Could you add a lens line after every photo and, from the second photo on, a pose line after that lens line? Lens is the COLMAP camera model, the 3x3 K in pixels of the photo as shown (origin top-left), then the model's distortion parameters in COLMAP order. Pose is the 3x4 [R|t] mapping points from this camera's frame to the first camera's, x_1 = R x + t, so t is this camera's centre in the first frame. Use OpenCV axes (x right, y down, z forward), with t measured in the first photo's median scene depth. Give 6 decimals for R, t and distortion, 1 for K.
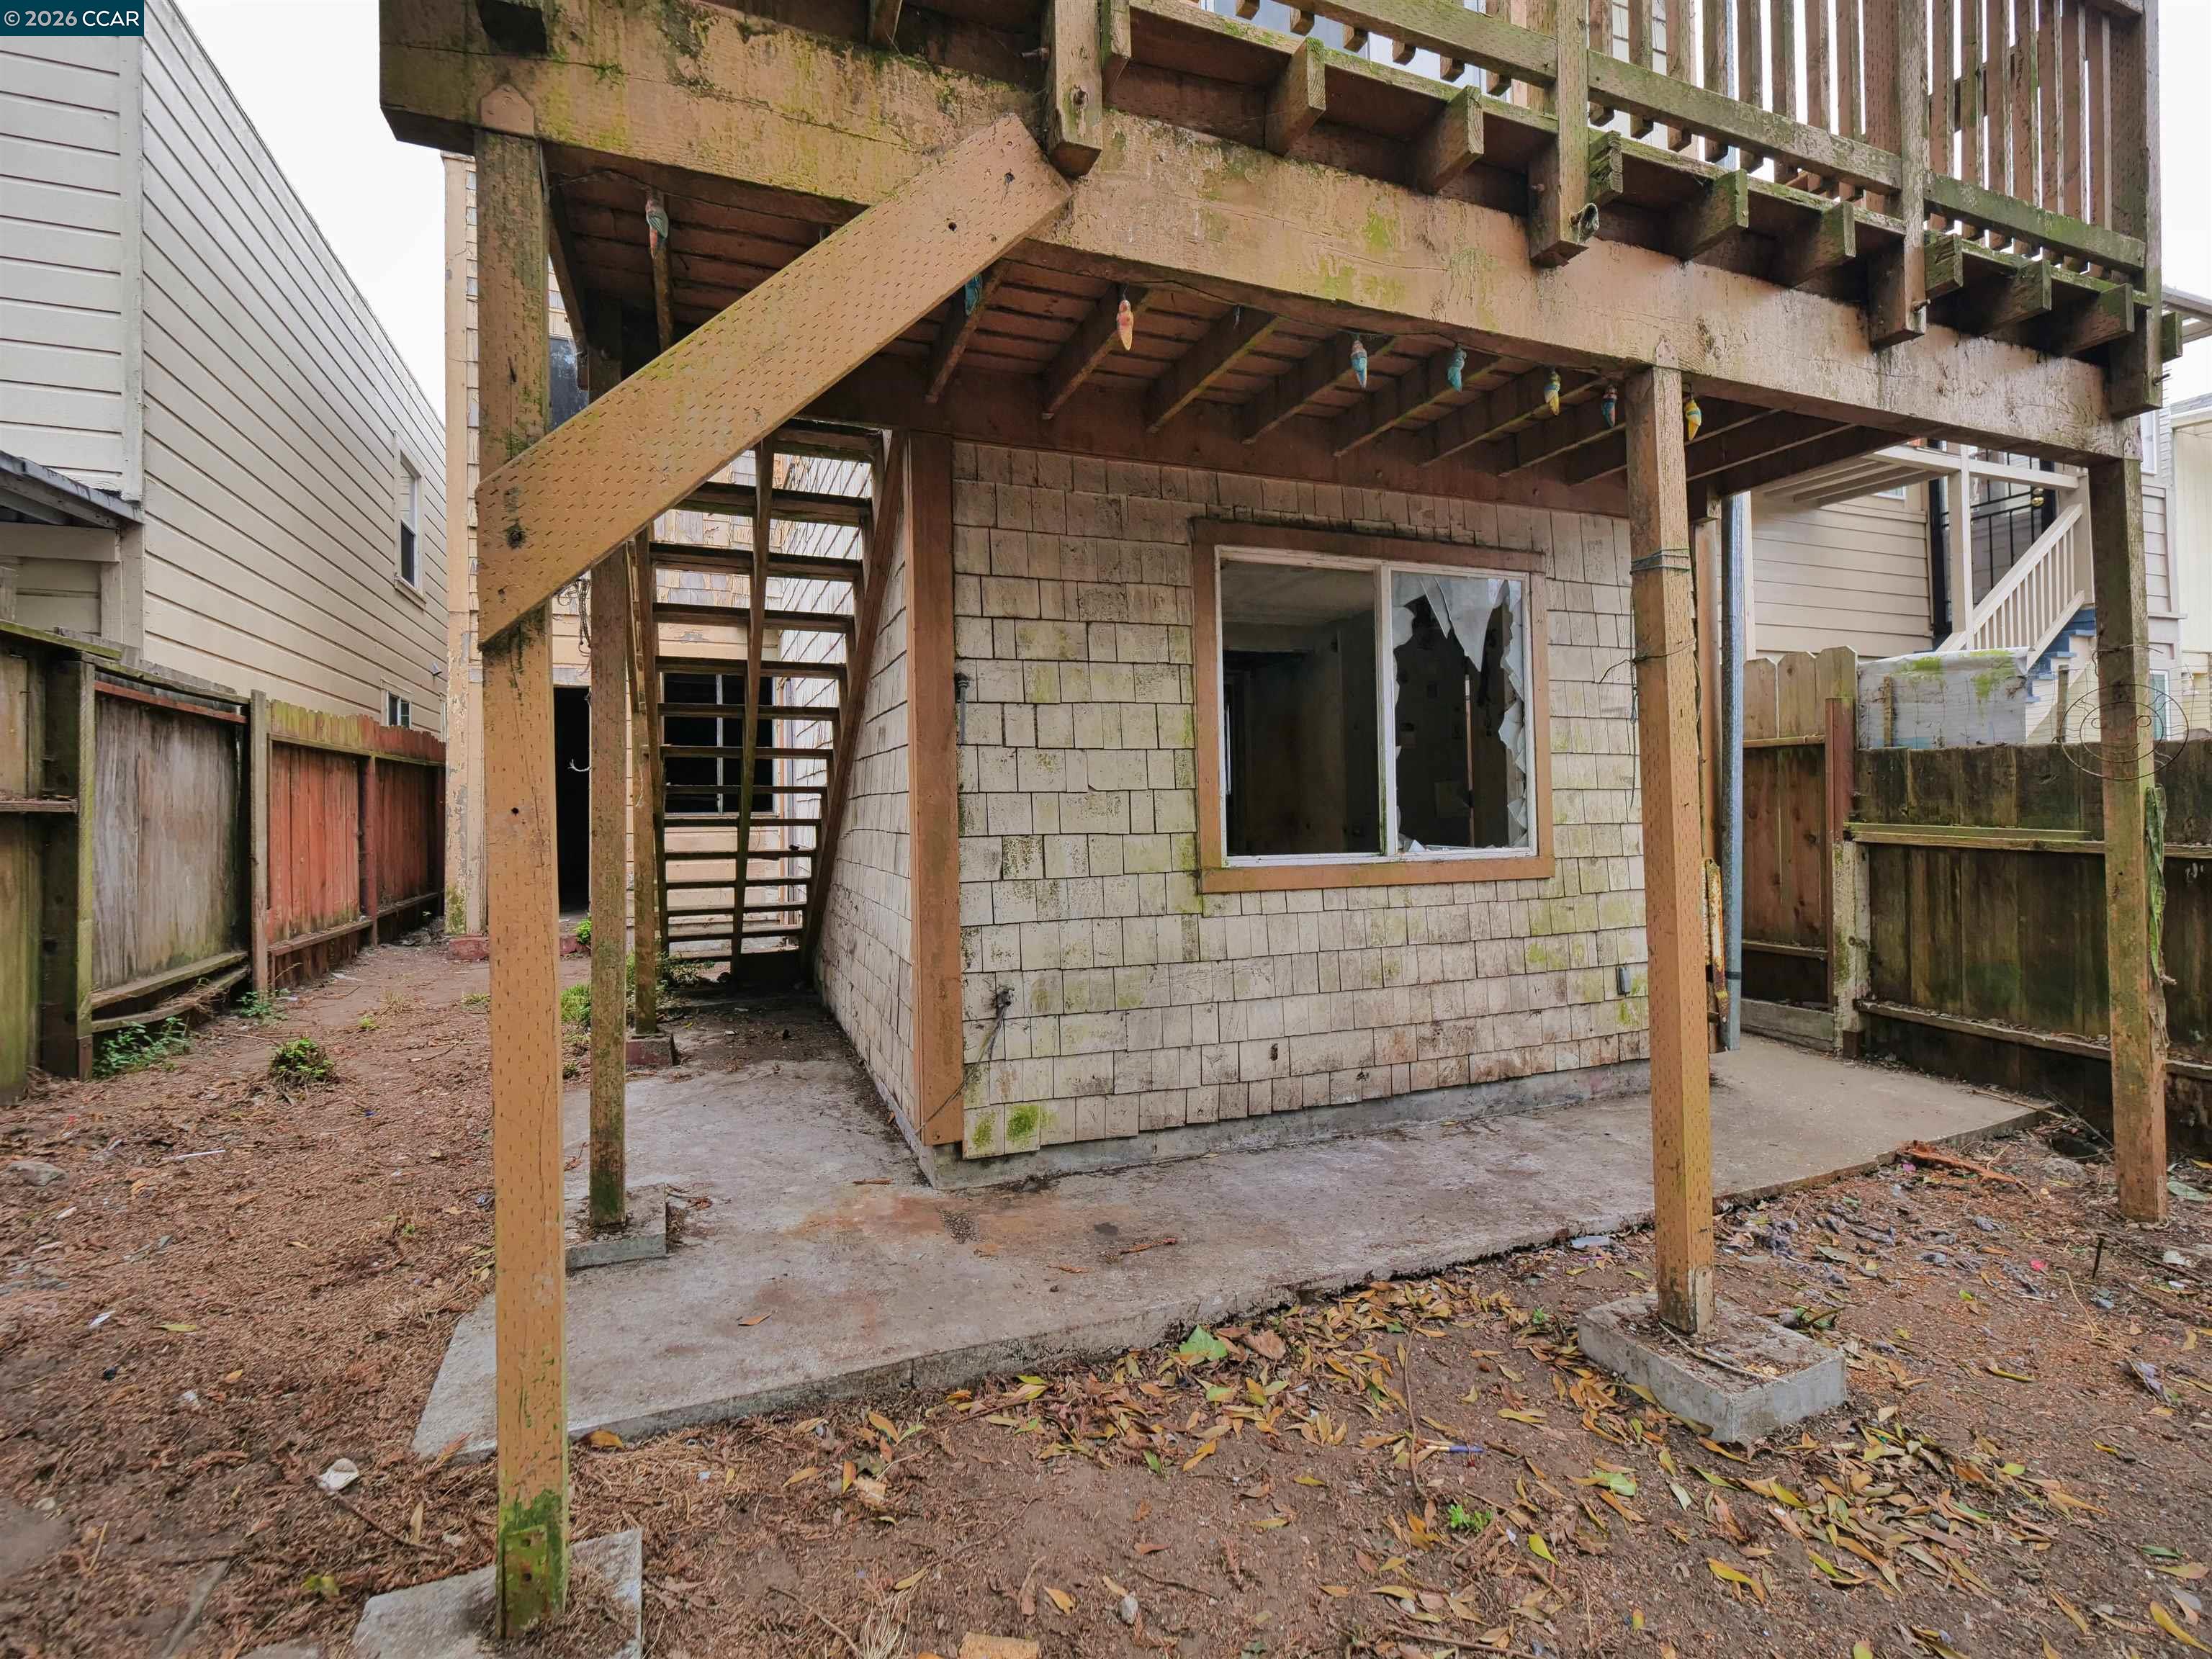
lens RADIAL K [[992.9, 0, 1101.2], [0, 992.9, 785.5], [0, 0, 1]] dist [-0.000375, -0.000095]
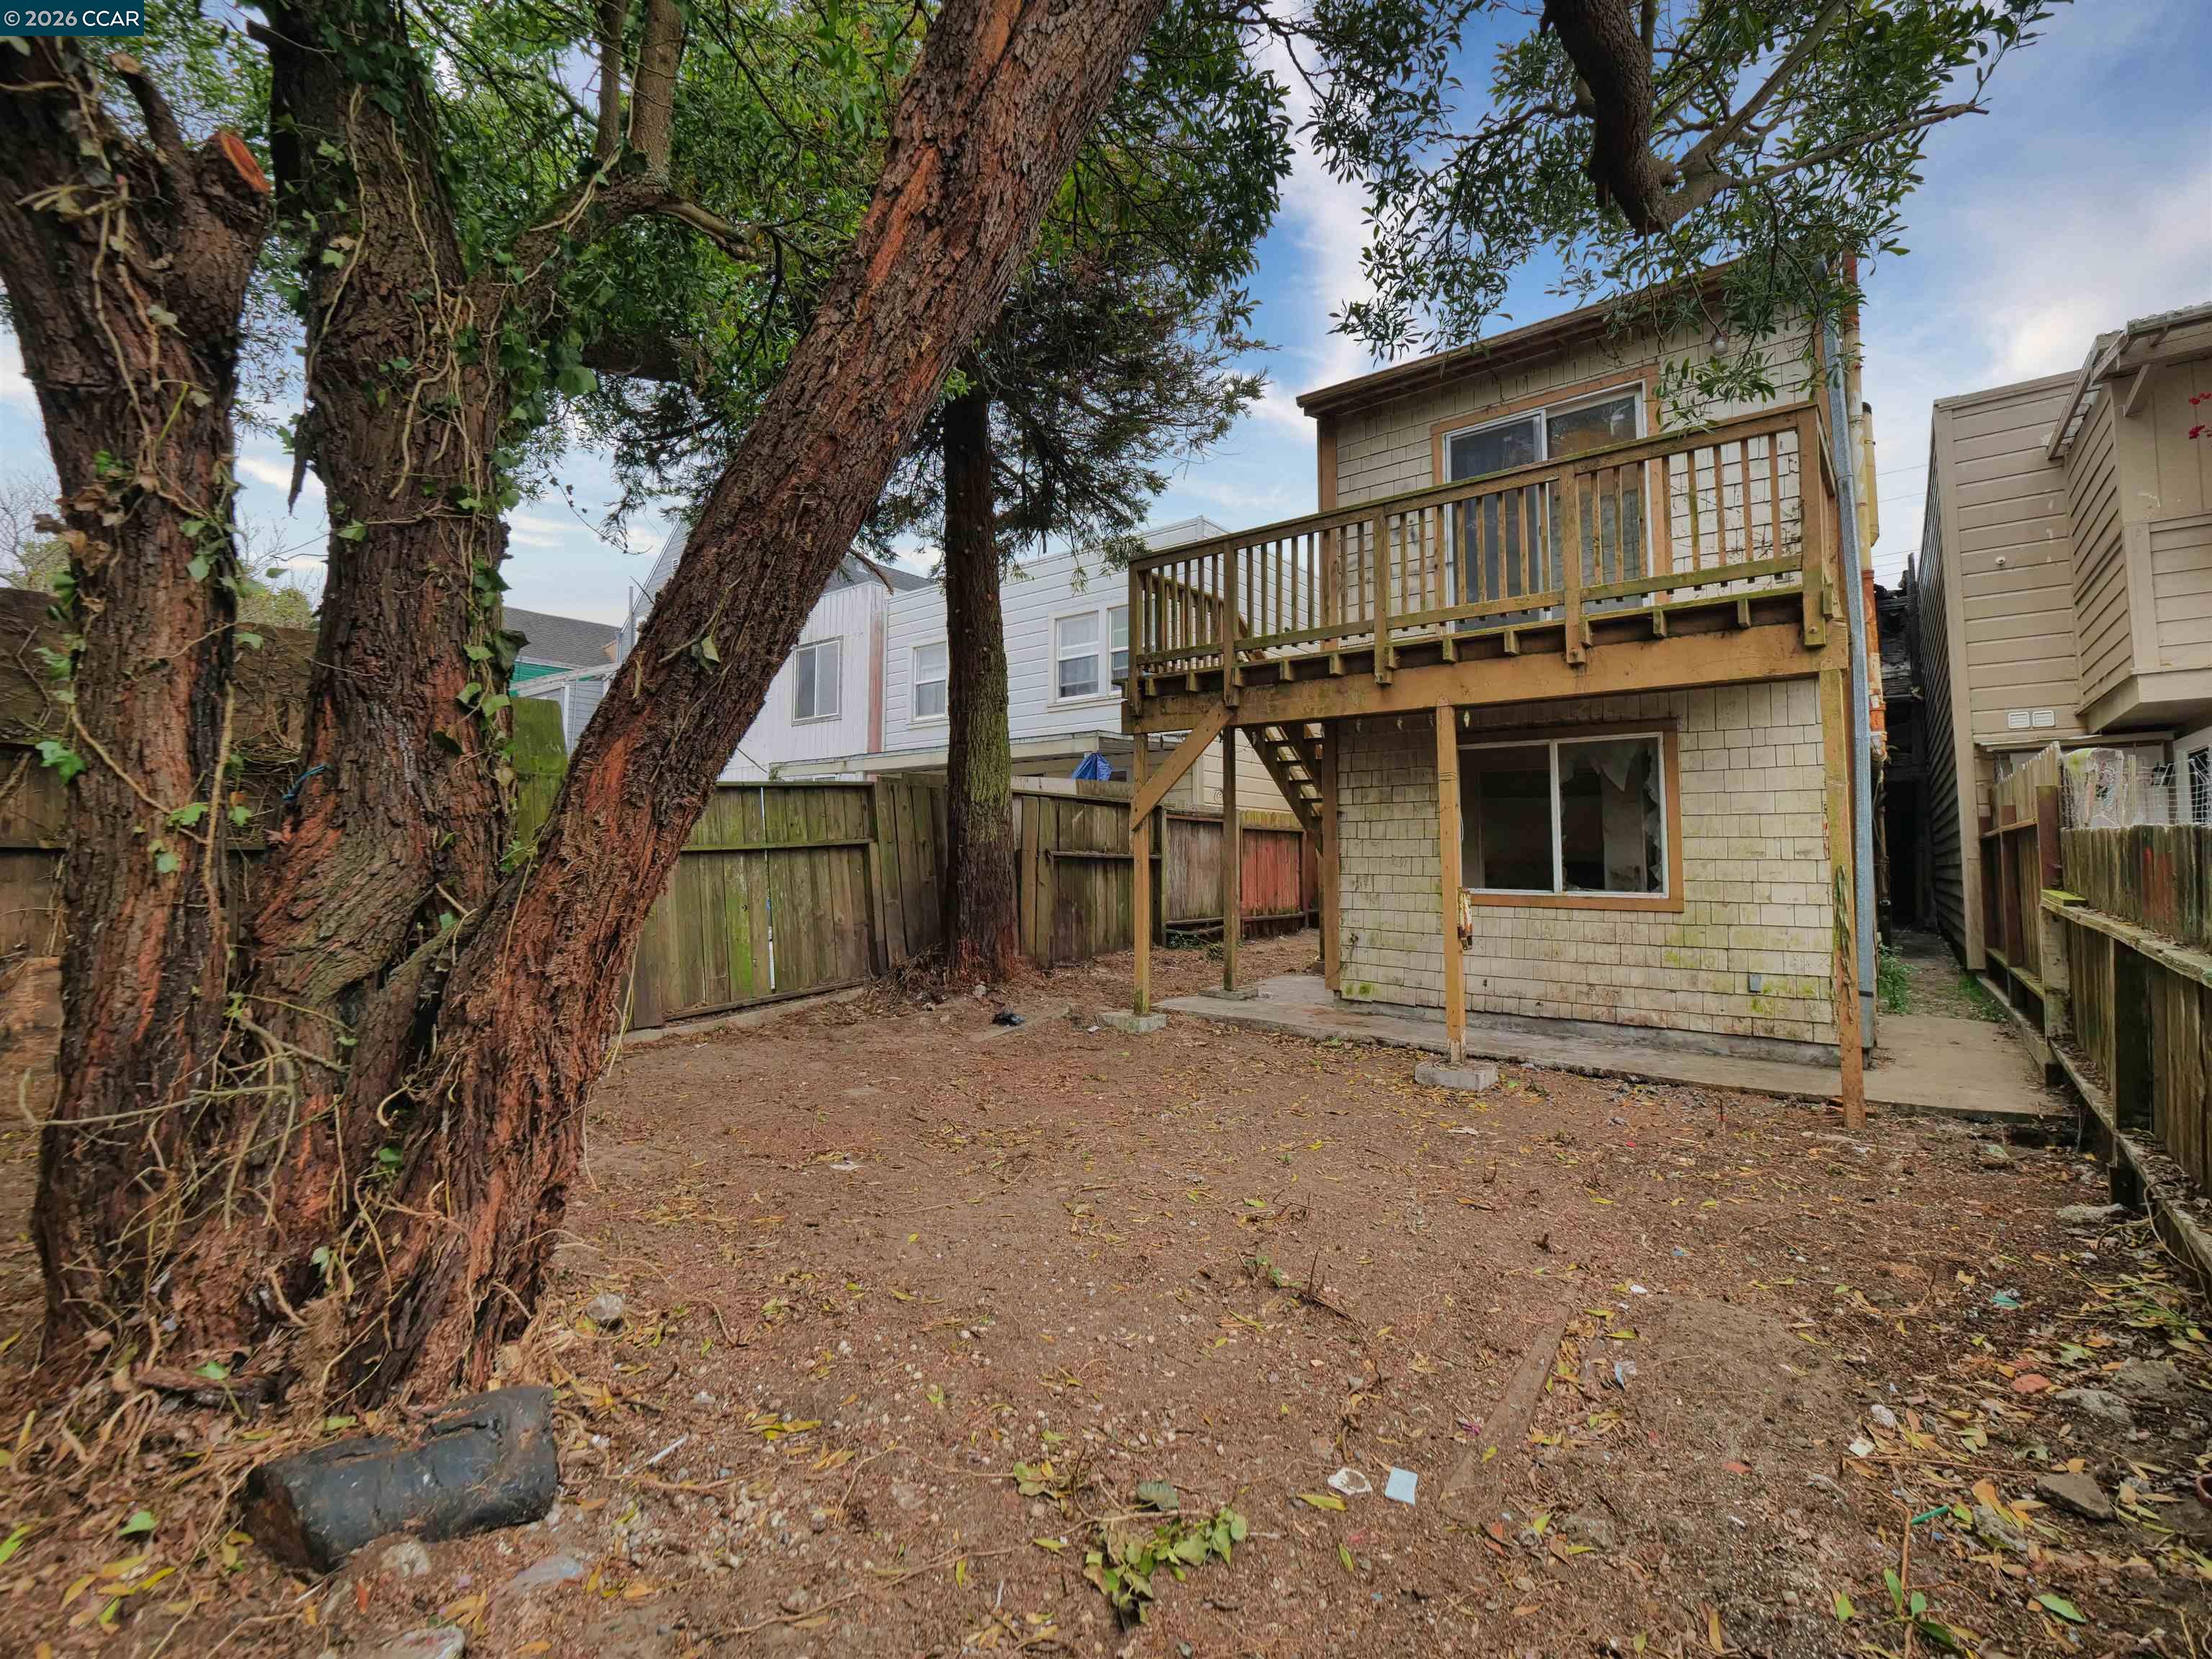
lens RADIAL K [[992.9, 0, 1101.2], [0, 992.9, 785.5], [0, 0, 1]] dist [-0.000375, -0.000095]
pose [[0.523245, -0.046342, -0.850921, 1.526466], [0.006560, 0.998710, -0.050356, -0.046092], [0.852157, 0.020766, 0.522874, -0.783560]]
